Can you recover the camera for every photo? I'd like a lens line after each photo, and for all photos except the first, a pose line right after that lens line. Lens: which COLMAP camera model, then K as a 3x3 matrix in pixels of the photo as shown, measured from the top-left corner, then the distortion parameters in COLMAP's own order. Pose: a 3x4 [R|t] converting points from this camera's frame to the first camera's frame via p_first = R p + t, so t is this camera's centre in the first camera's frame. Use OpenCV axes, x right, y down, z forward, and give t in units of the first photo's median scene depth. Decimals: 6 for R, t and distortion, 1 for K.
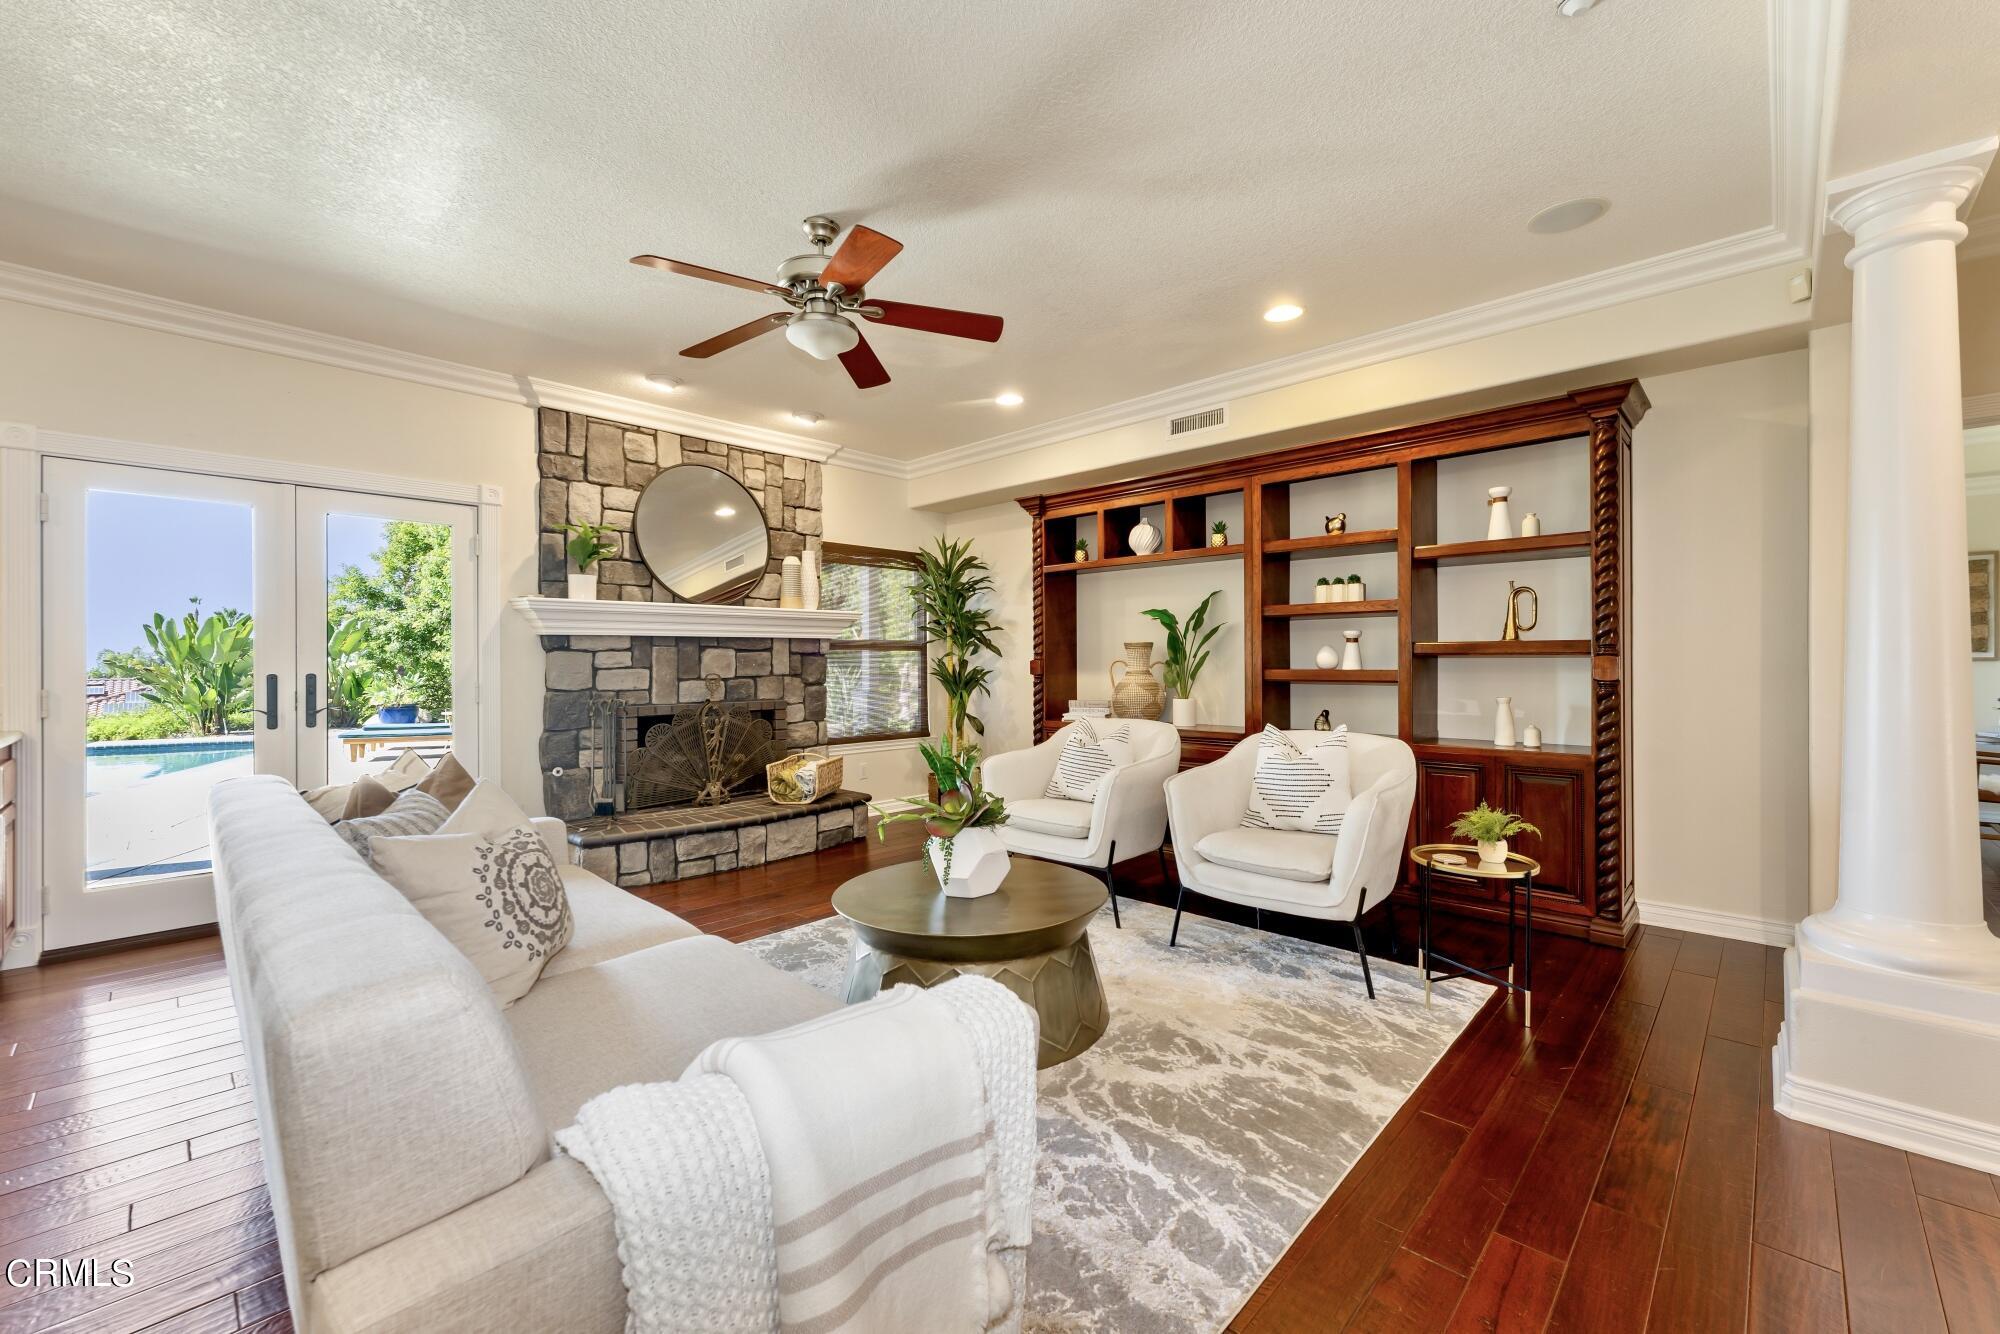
lens RADIAL K [[818.2, 0, 1000.0], [0, 818.2, 667.0], [0, 0, 1]] dist [-0.000315, 0.000004]
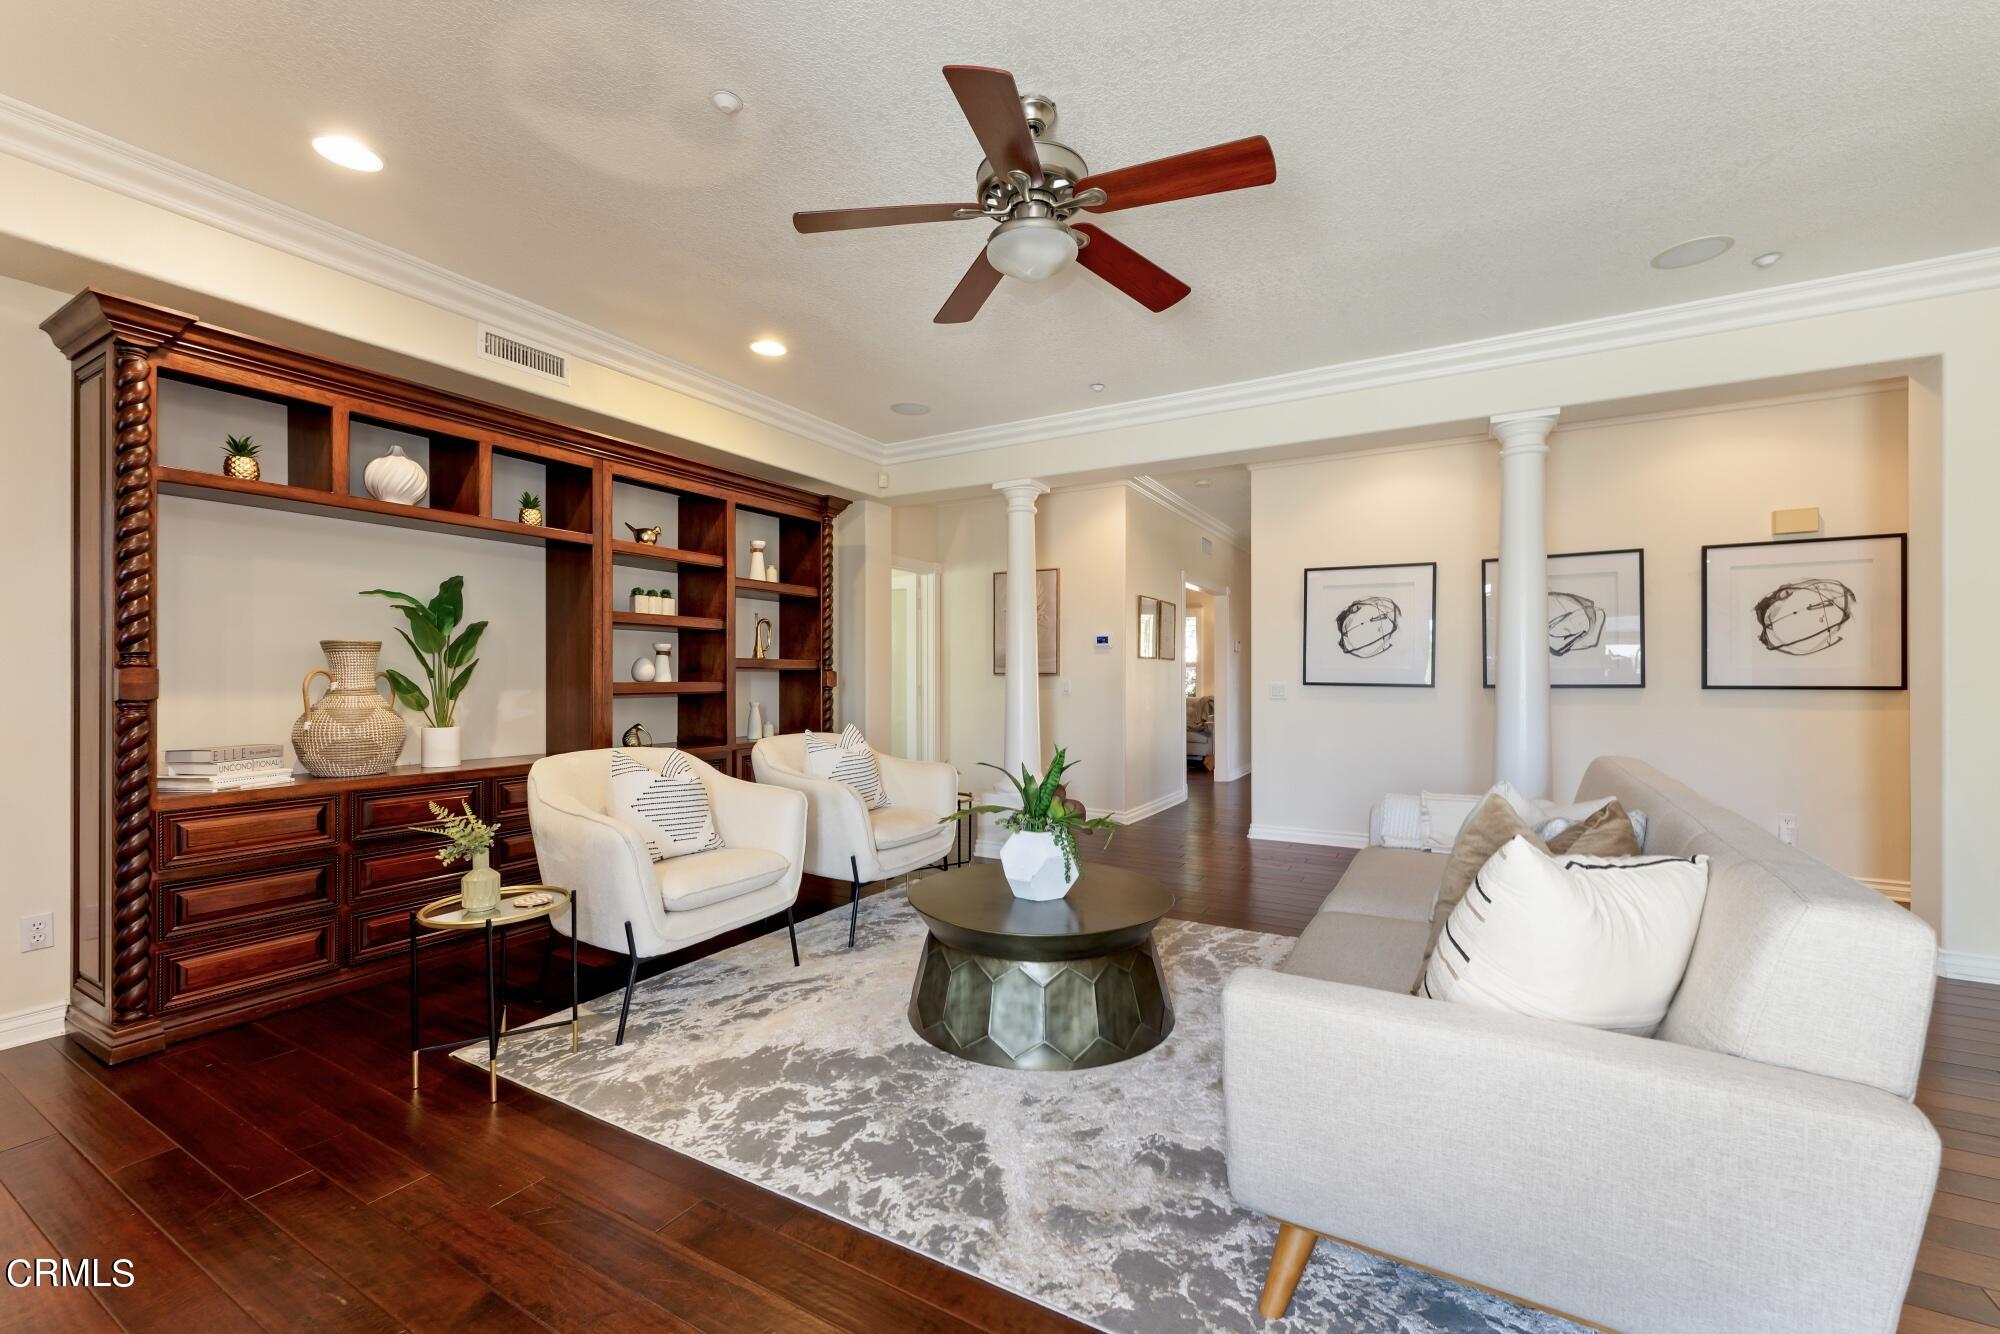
lens RADIAL K [[818.9, 0, 1007.8], [0, 818.9, 674.6], [0, 0, 1]] dist [0.001185, 0.000033]
pose [[-0.255630, -0.001005, 0.966774, -0.667450], [0.001230, 0.999998, 0.001365, -0.006529], [-0.966774, 0.001538, -0.255628, 0.840560]]
